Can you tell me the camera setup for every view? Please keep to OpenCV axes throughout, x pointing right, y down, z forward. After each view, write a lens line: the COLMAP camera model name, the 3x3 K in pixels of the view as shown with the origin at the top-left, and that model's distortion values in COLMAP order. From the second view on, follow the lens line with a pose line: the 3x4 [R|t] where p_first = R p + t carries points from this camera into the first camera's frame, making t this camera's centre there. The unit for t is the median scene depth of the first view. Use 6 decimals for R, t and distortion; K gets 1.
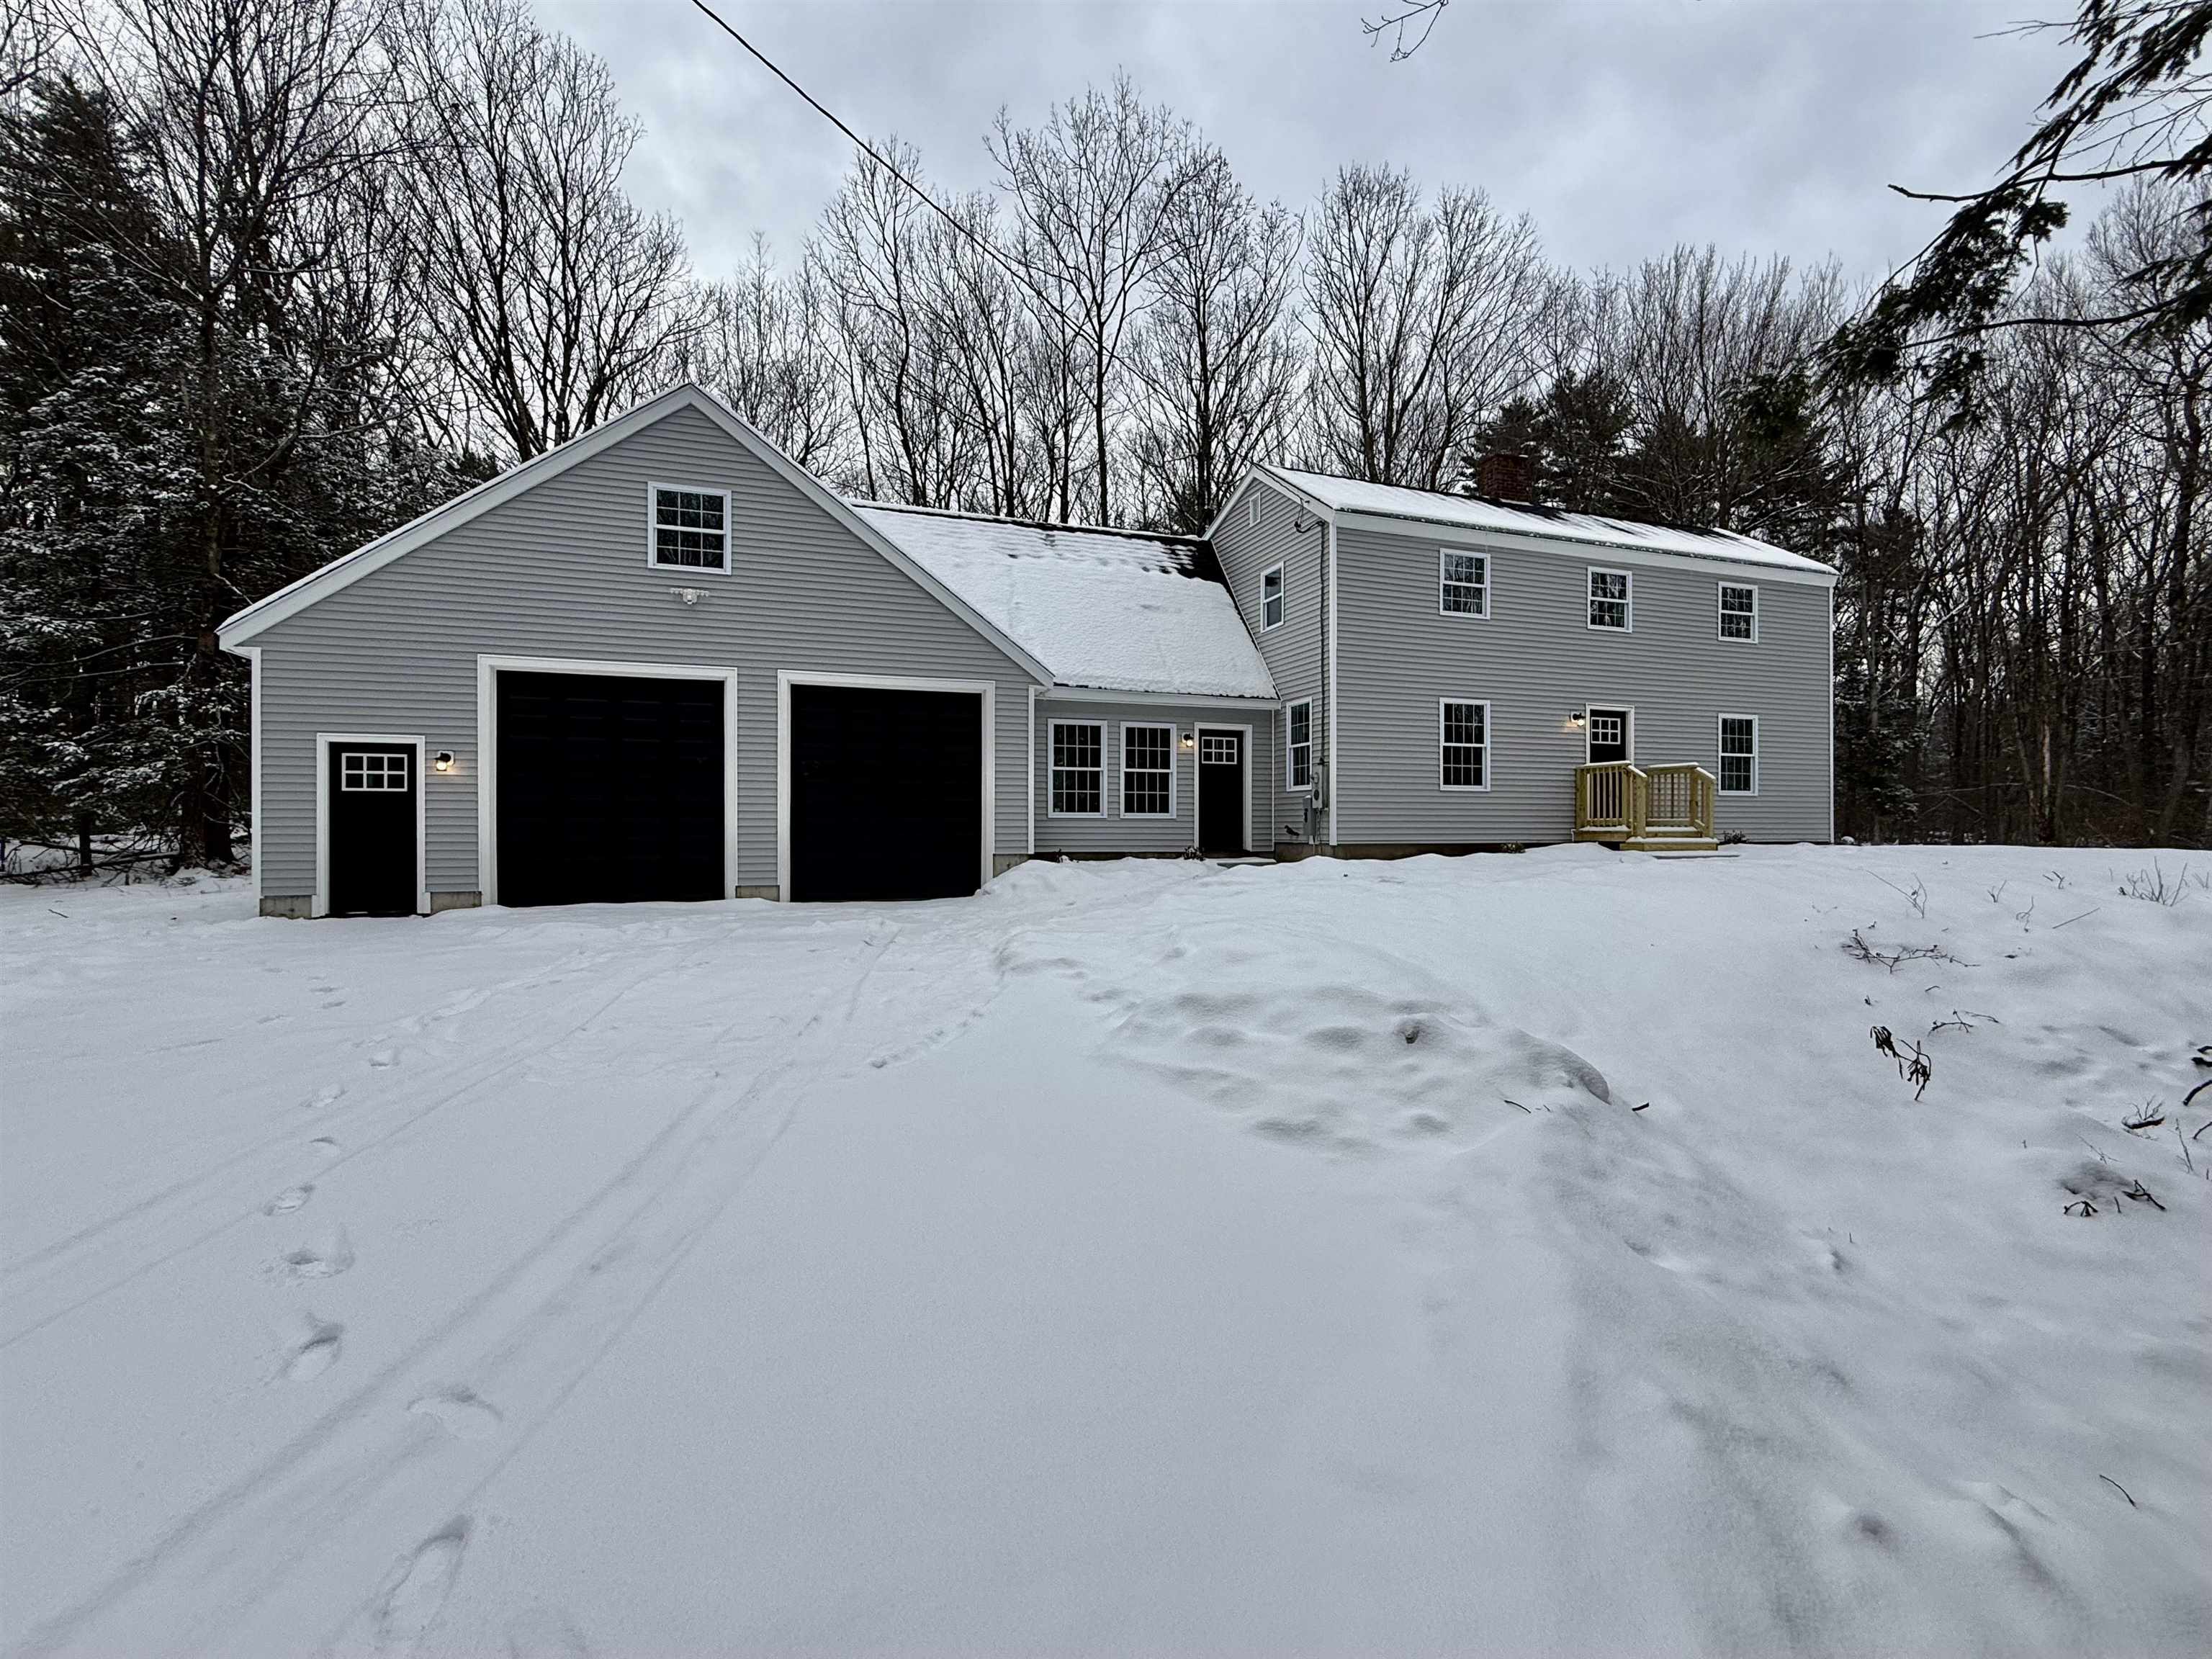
lens RADIAL K [[946.6, 0, 1100.4], [0, 946.6, 828.9], [0, 0, 1]] dist [-0.003354, 0.004271]
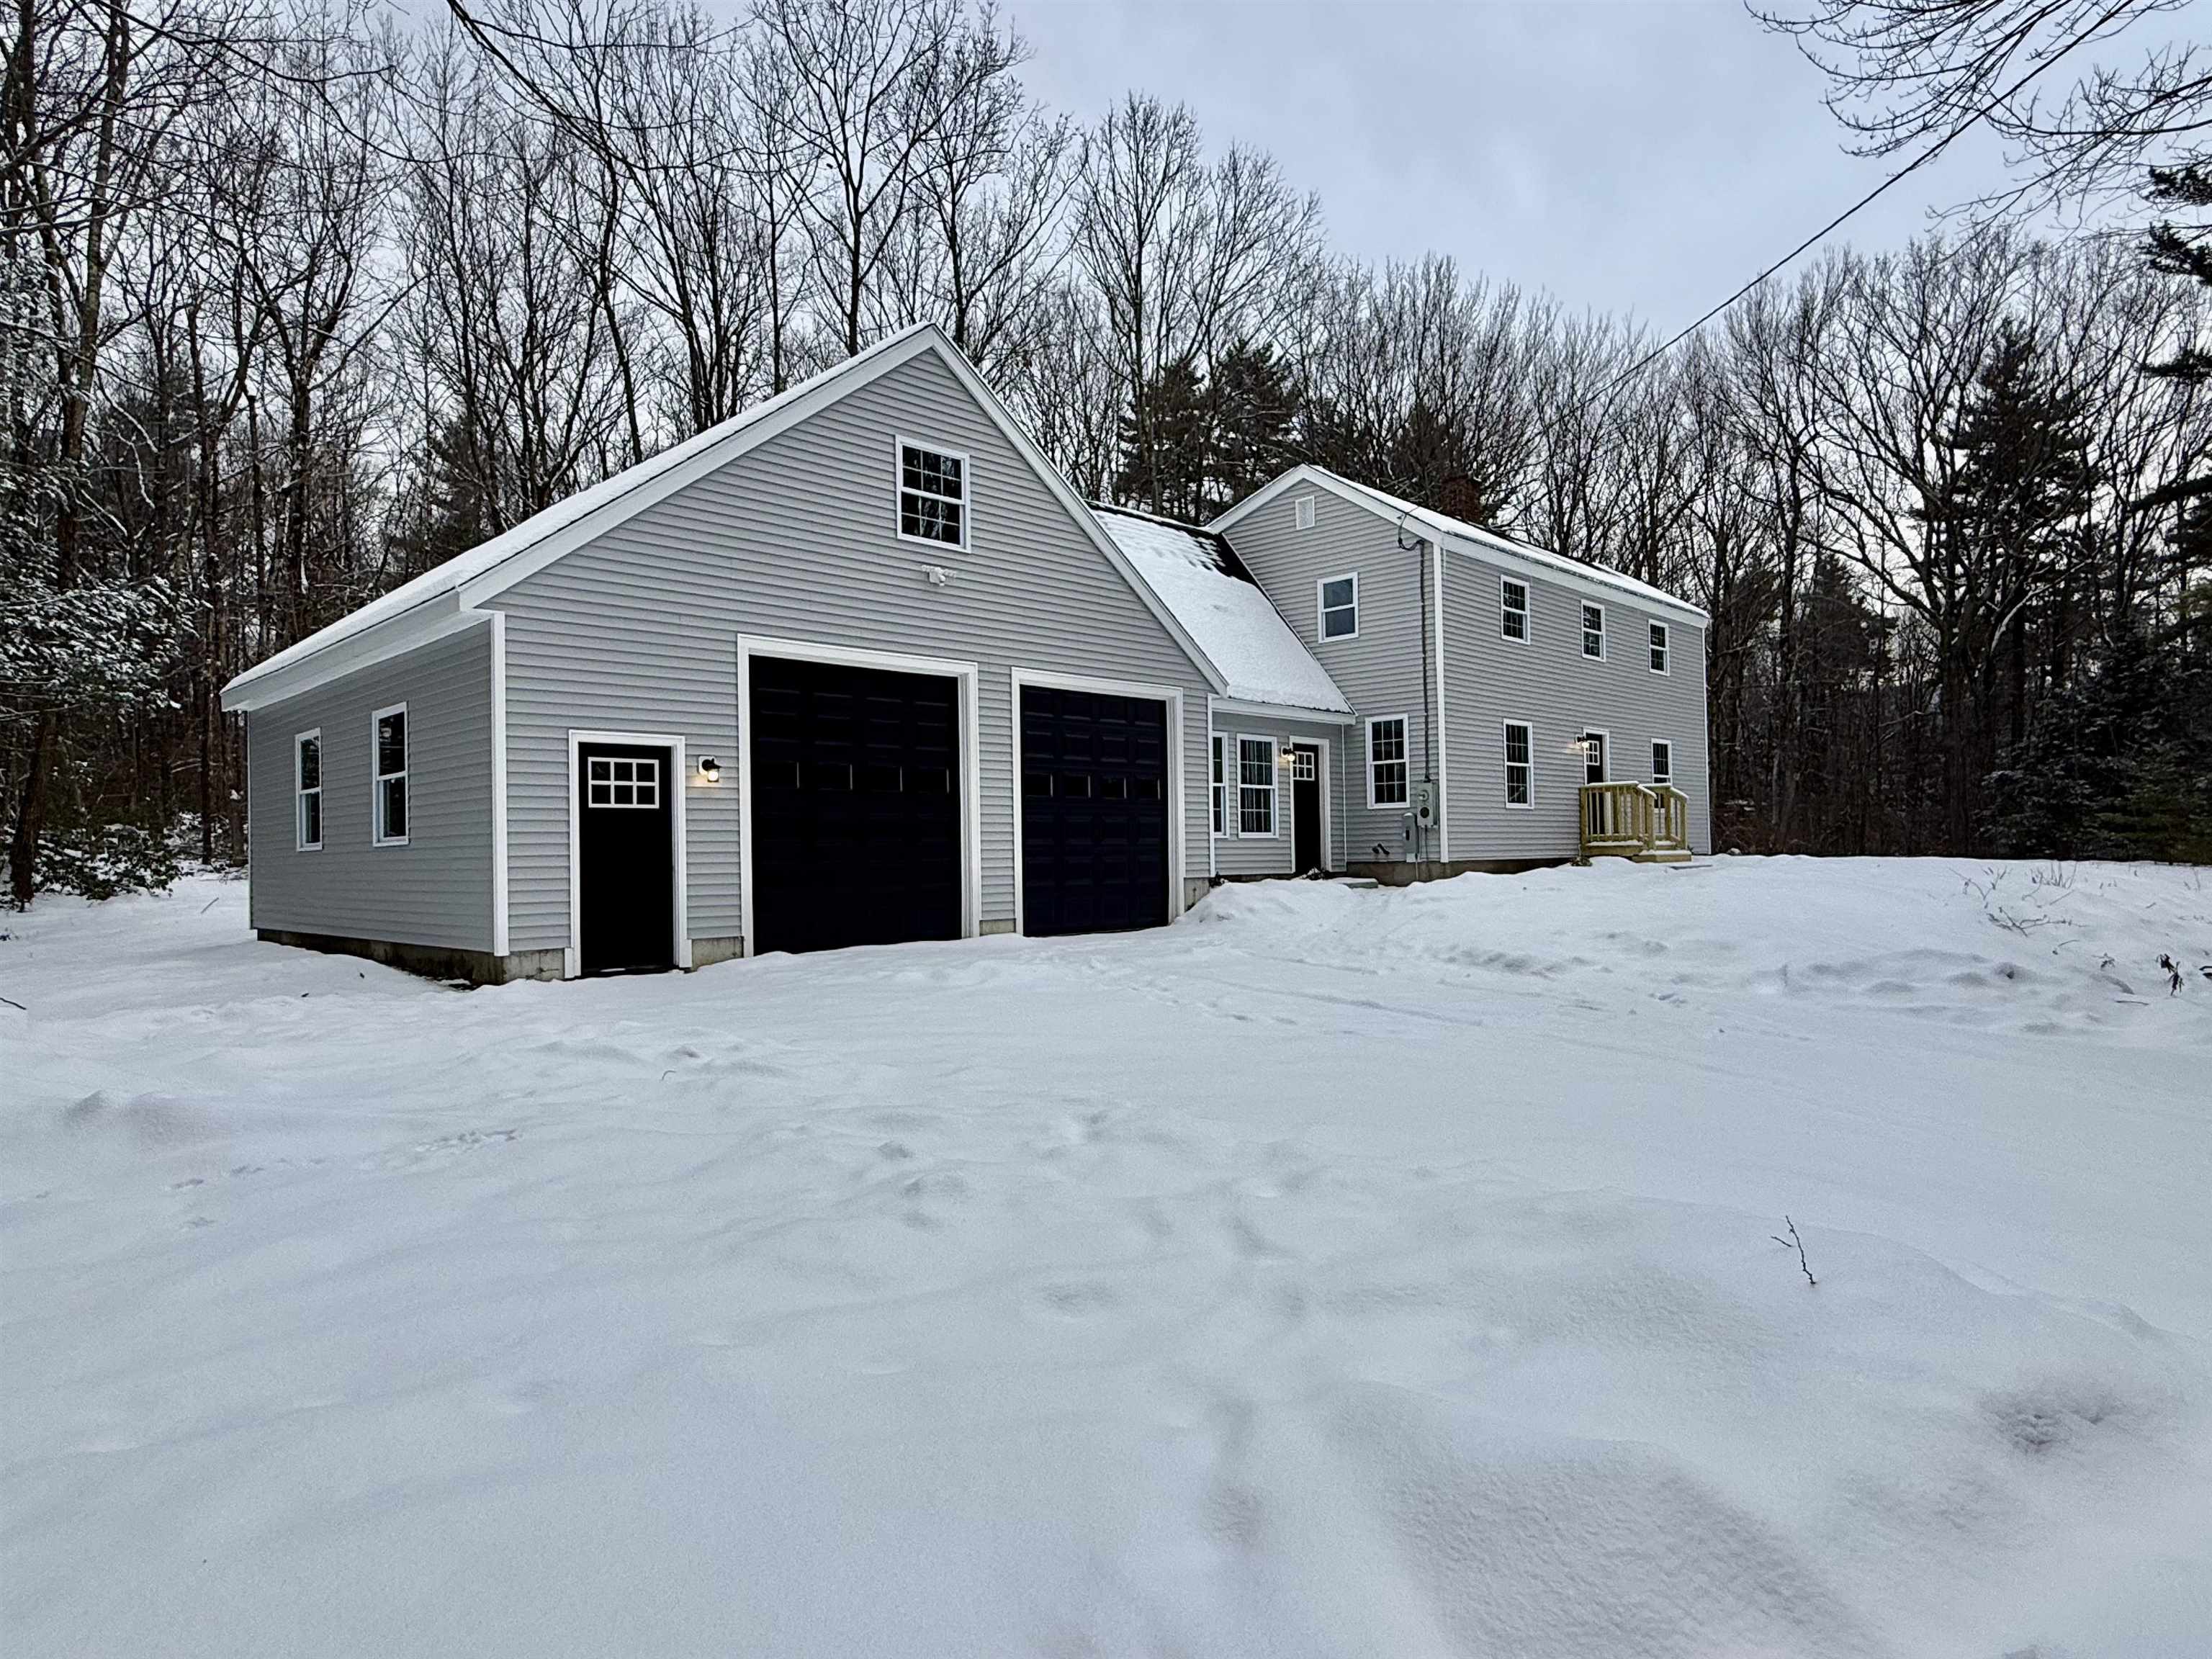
lens RADIAL K [[1279.8, 0, 1095.5], [0, 1279.8, 836.6], [0, 0, 1]] dist [0.002821, 0.007258]
pose [[0.899359, -0.009857, 0.437099, -0.638398], [0.018753, 0.999695, -0.016040, 0.004448], [-0.436808, 0.022623, 0.899270, -0.059301]]
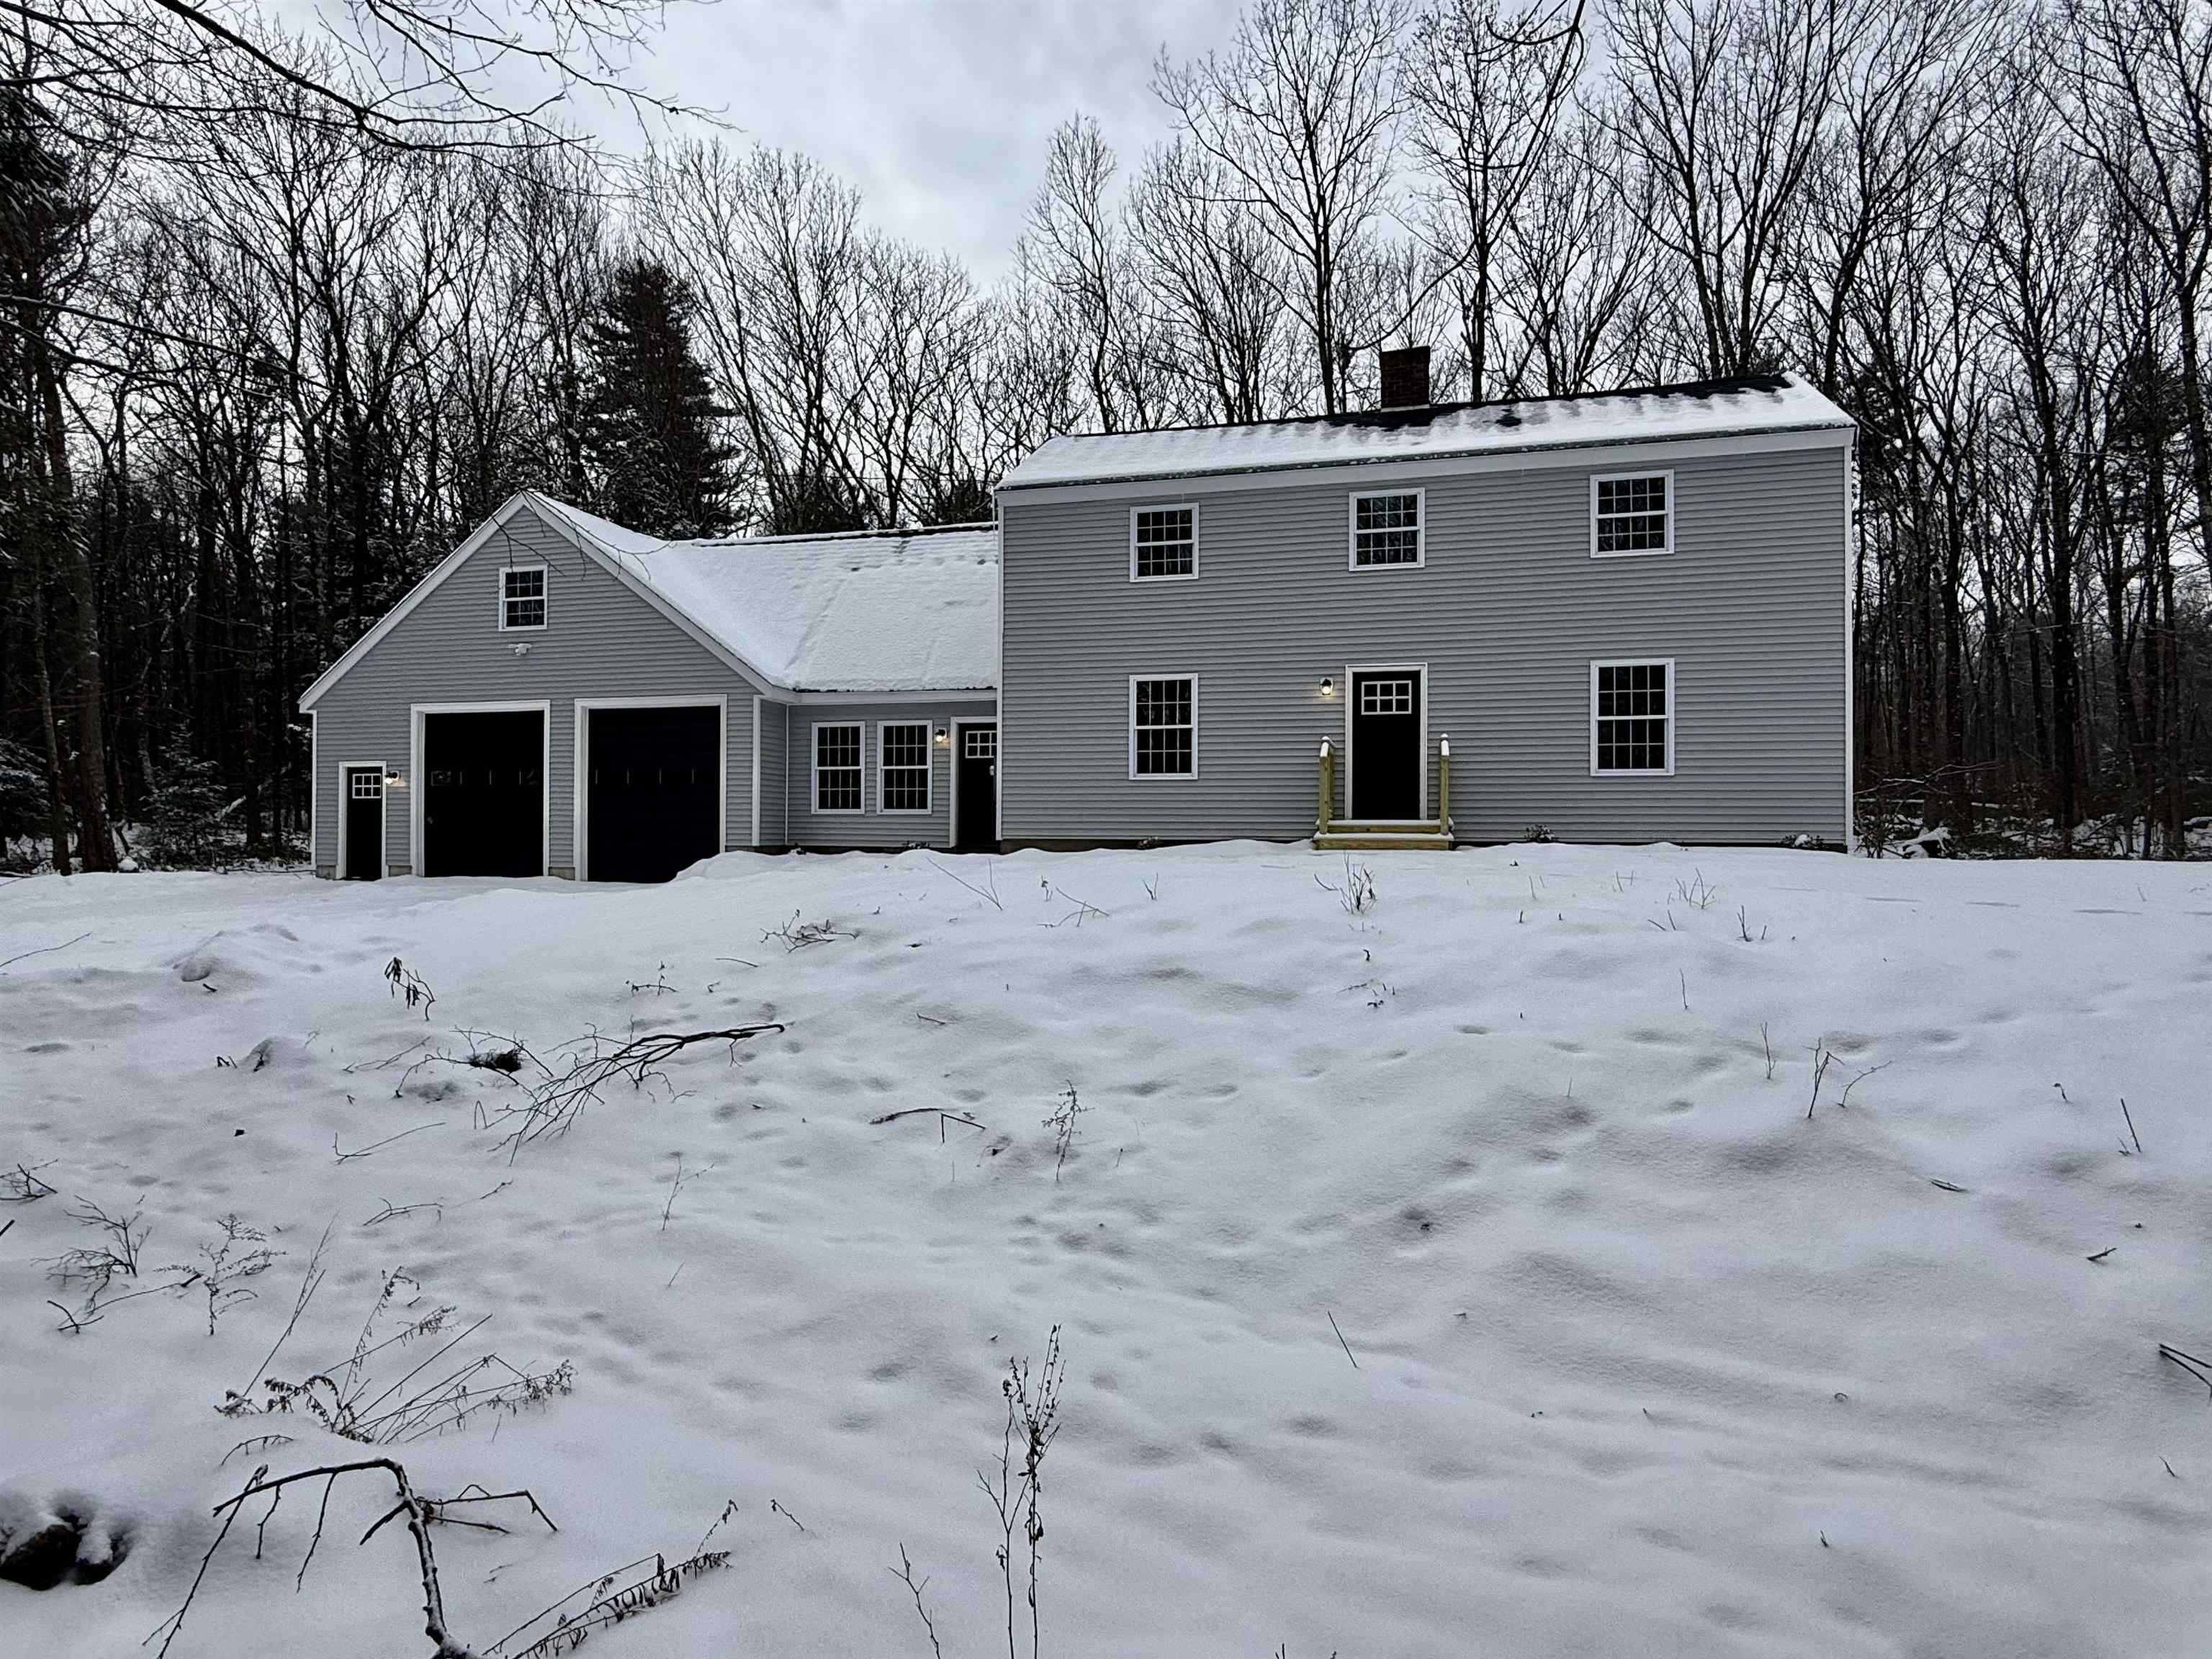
lens RADIAL K [[1166.5, 0, 1093.1], [0, 1166.5, 827.4], [0, 0, 1]] dist [-0.004542, 0.004815]
pose [[0.827161, -0.001877, -0.561962, 0.917059], [-0.005322, 0.999923, -0.011173, 0.015691], [0.561940, 0.012233, 0.827087, 0.076301]]
